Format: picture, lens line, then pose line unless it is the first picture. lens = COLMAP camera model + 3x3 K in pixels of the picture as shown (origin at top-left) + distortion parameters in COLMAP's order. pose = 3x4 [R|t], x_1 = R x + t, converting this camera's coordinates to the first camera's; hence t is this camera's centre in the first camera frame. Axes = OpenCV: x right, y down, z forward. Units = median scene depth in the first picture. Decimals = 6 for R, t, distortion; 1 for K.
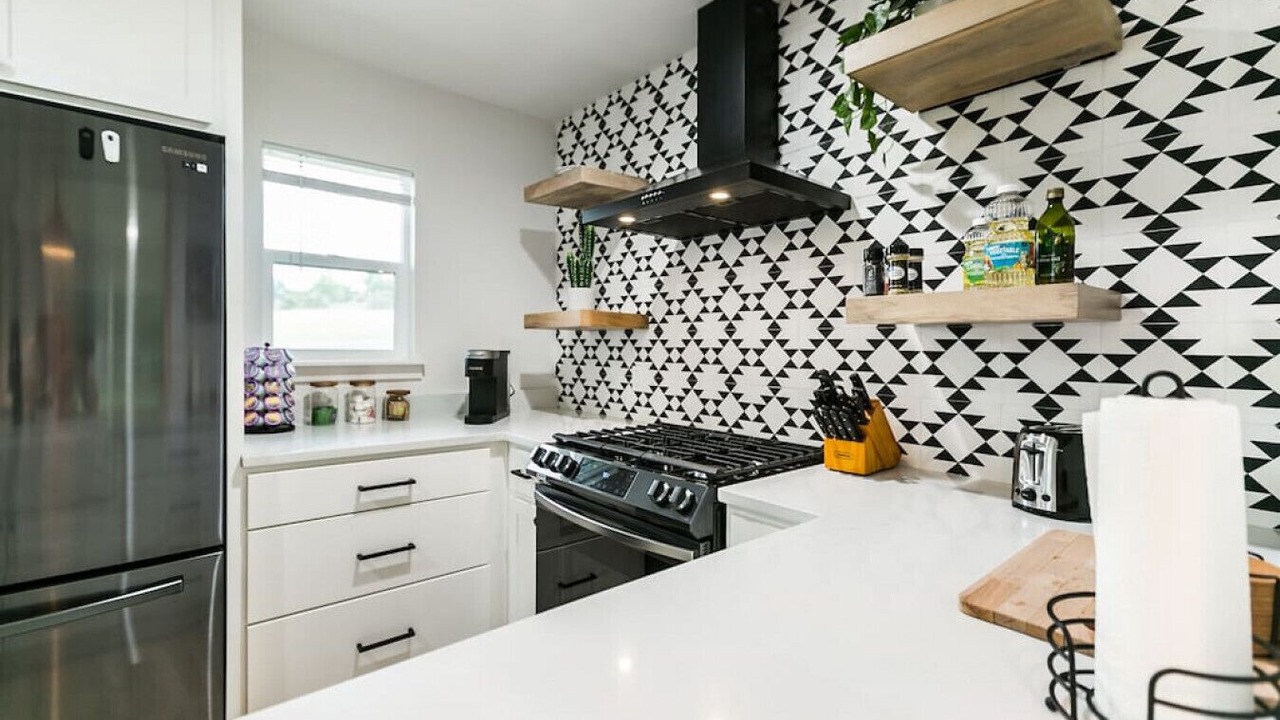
lens RADIAL K [[551.3, 0, 679.7], [0, 551.3, 356.1], [0, 0, 1]] dist [-0.000406, 0.000468]
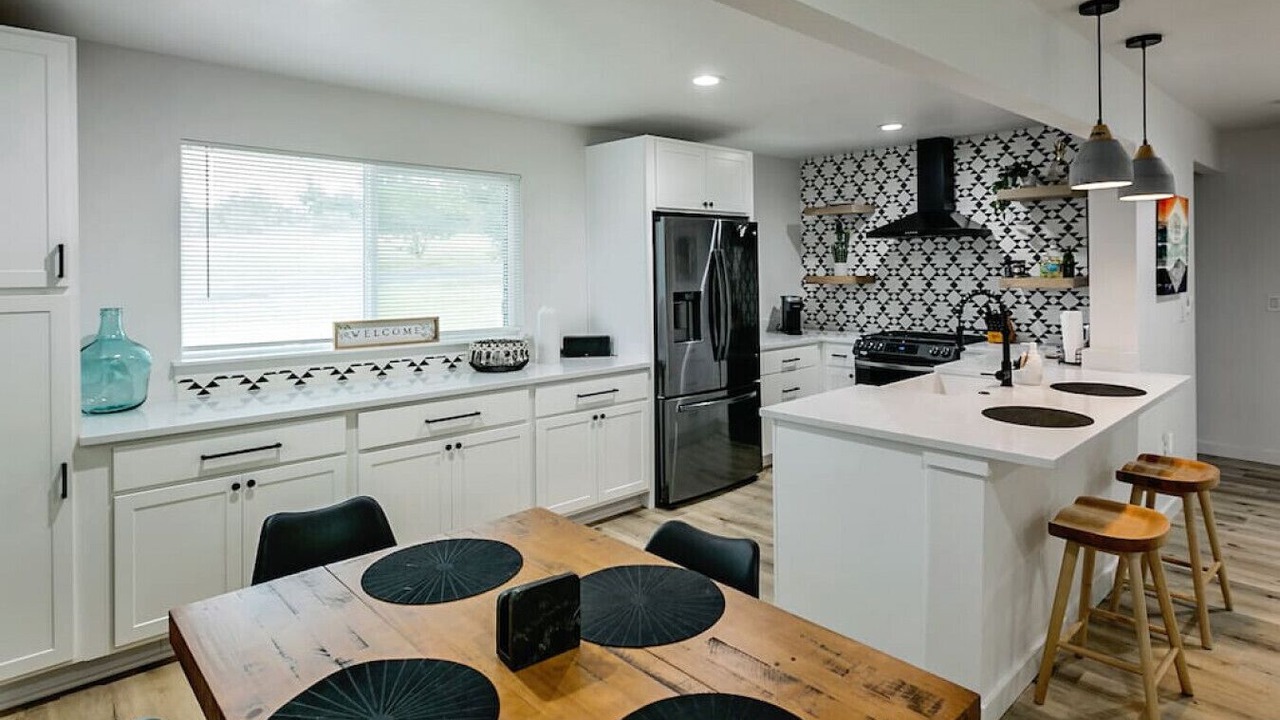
lens RADIAL K [[700.5, 0, 721.2], [0, 700.5, 268.2], [0, 0, 1]] dist [-0.007840, 0.005584]
pose [[0.994948, -0.020513, 0.098277, -0.892858], [0.022048, 0.999651, -0.014564, -0.082946], [-0.097944, 0.016657, 0.995053, -1.468249]]
